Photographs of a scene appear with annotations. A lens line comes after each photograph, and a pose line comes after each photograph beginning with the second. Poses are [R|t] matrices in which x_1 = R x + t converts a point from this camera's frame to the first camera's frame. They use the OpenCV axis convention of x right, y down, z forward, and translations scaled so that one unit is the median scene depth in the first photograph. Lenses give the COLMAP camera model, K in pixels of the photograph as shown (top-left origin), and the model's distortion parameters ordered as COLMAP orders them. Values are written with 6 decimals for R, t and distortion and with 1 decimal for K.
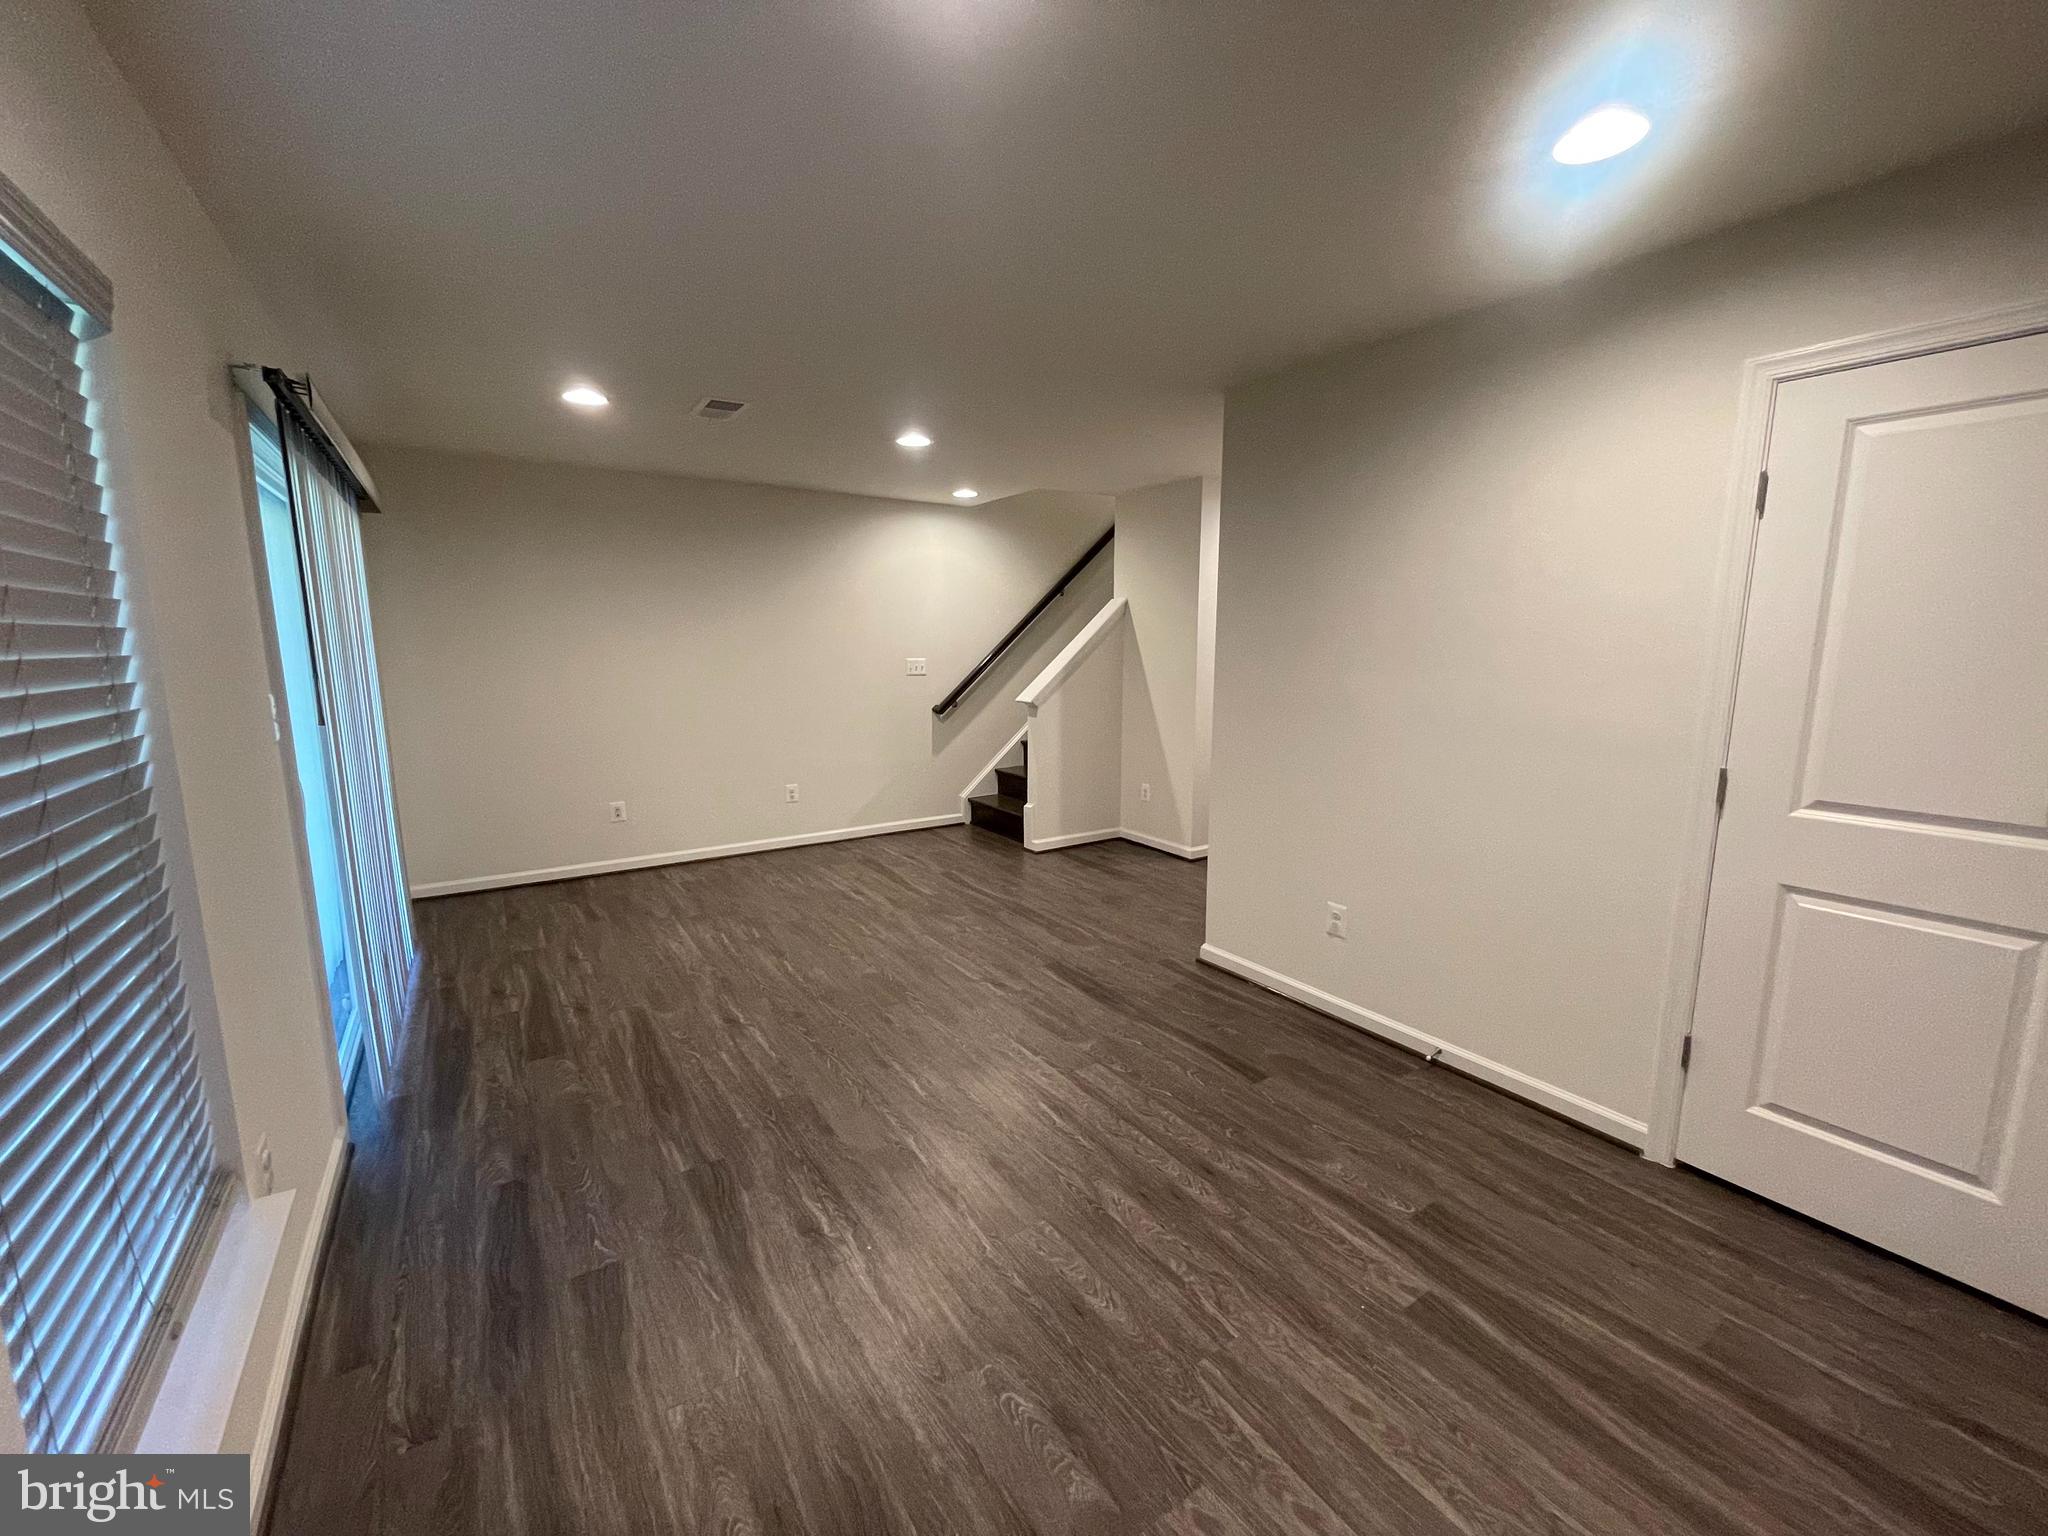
lens RADIAL K [[830.7, 0, 1030.7], [0, 830.7, 767.6], [0, 0, 1]] dist [-0.001183, 0.000721]
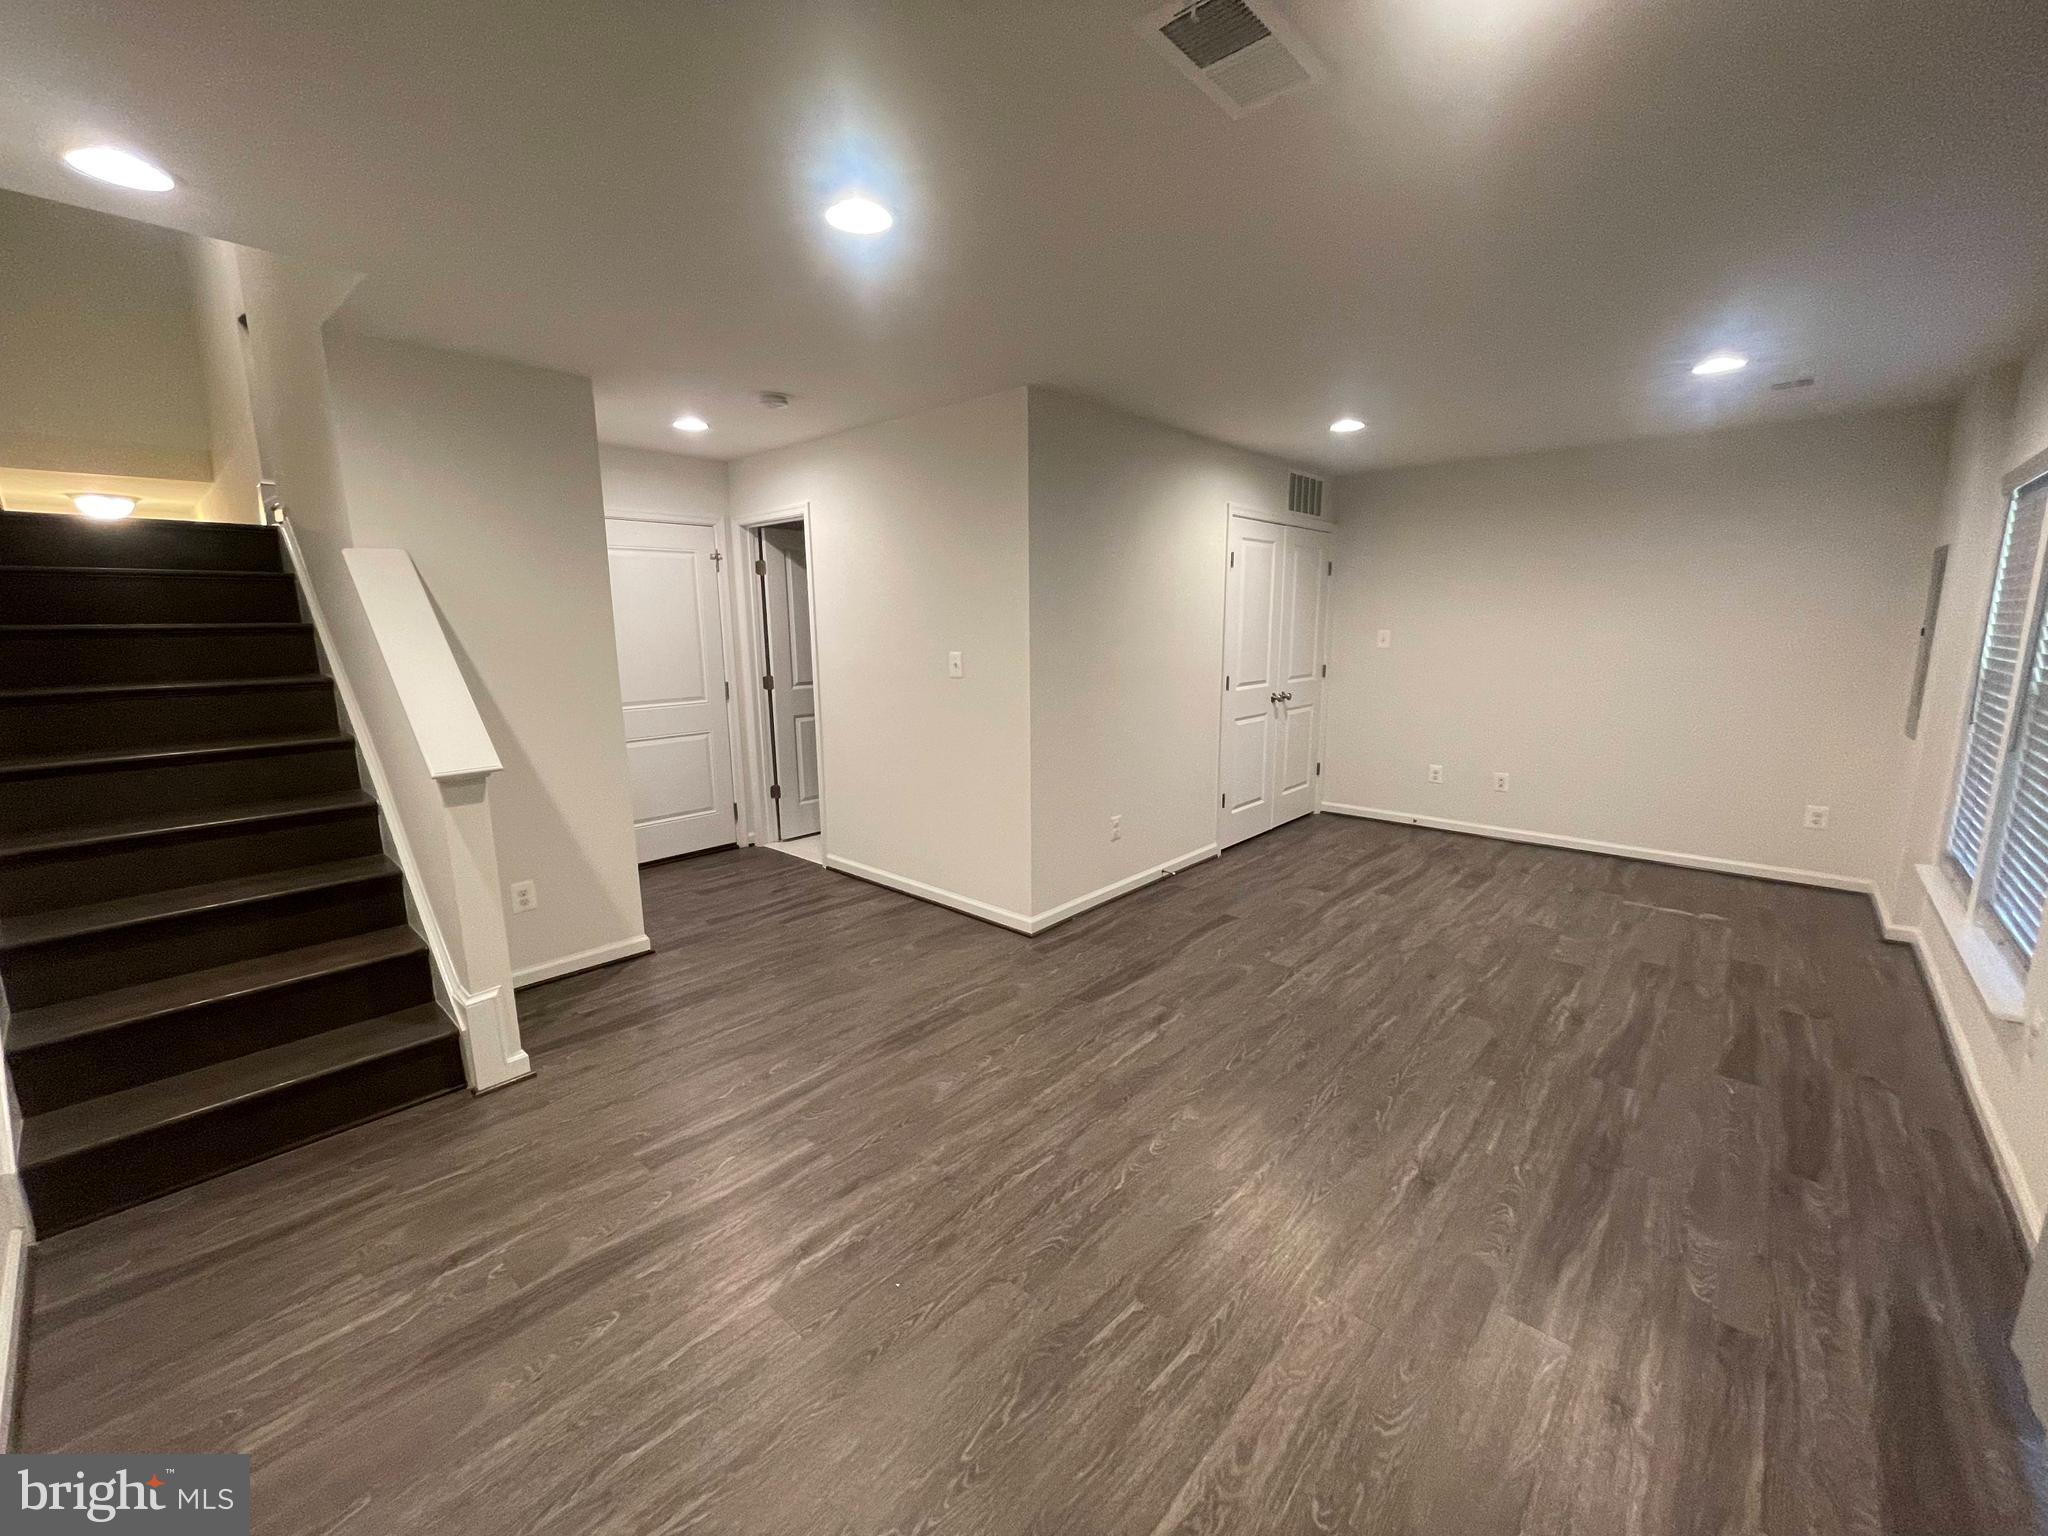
lens RADIAL K [[830.7, 0, 1030.7], [0, 830.7, 767.6], [0, 0, 1]] dist [-0.001183, 0.000721]
pose [[-0.251037, -0.169072, 0.953098, -0.903233], [0.157056, 0.964467, 0.212456, -0.230482], [-0.955151, 0.203024, -0.215563, 1.435257]]
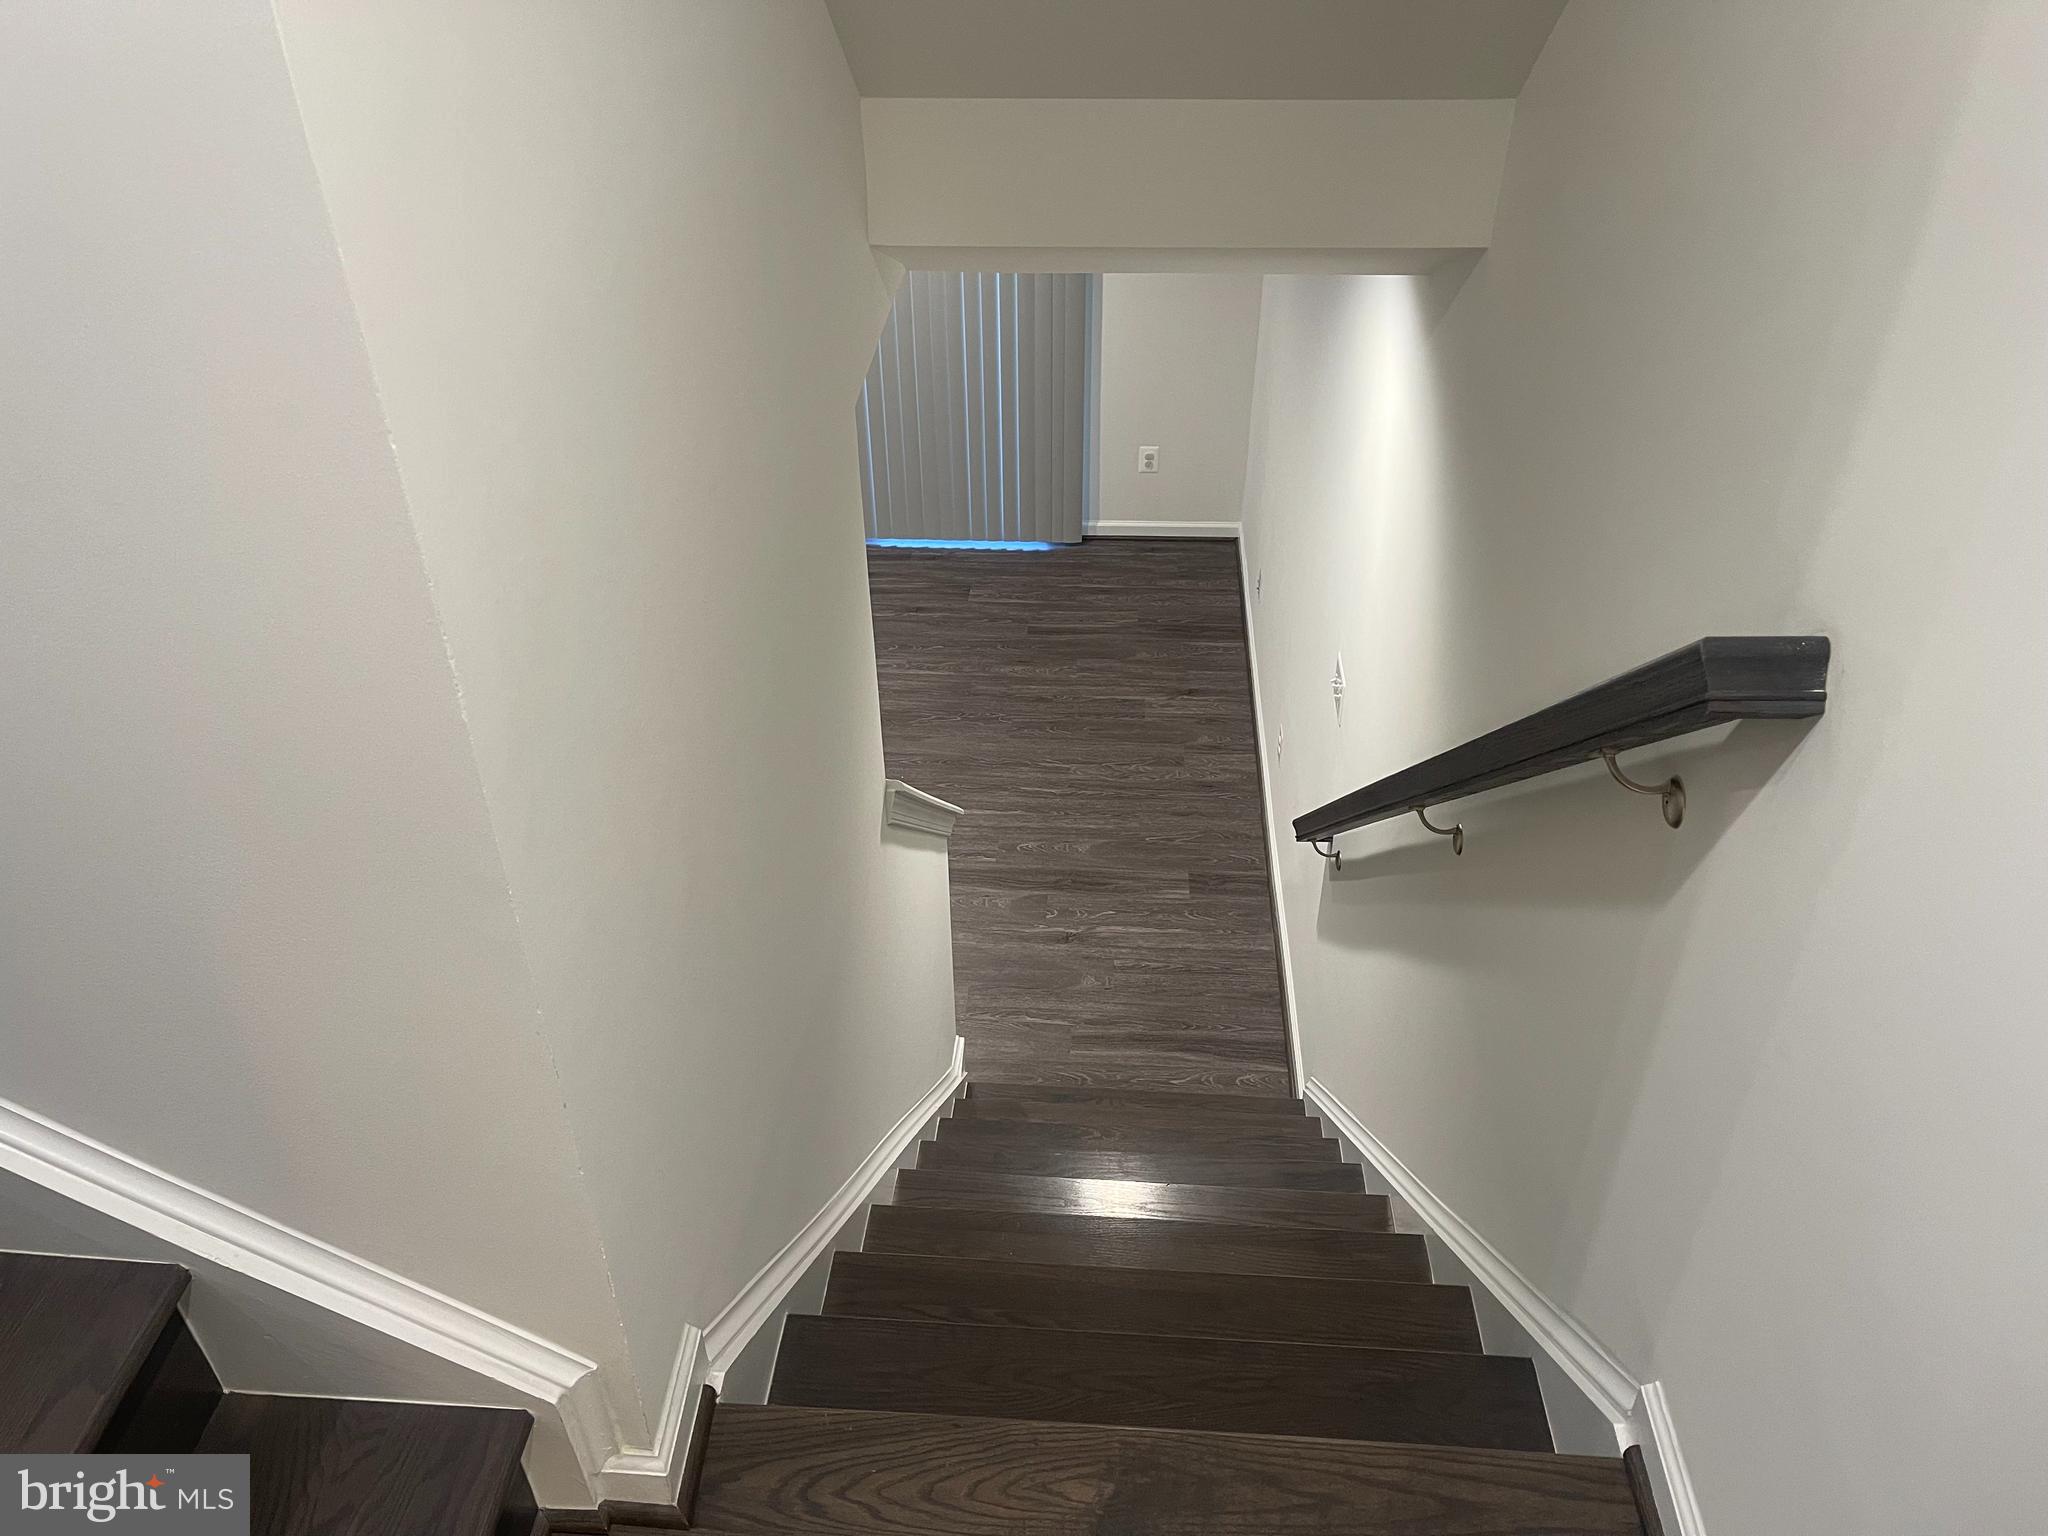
lens RADIAL K [[1489.8, 0, 988.7], [0, 1489.8, 765.0], [0, 0, 1]] dist [0.086675, -0.100472]
pose [[-0.622772, 0.469314, -0.626019, 0.665974], [-0.102546, 0.744259, 0.659971, -0.944557], [0.775654, 0.475208, -0.415377, 2.280569]]
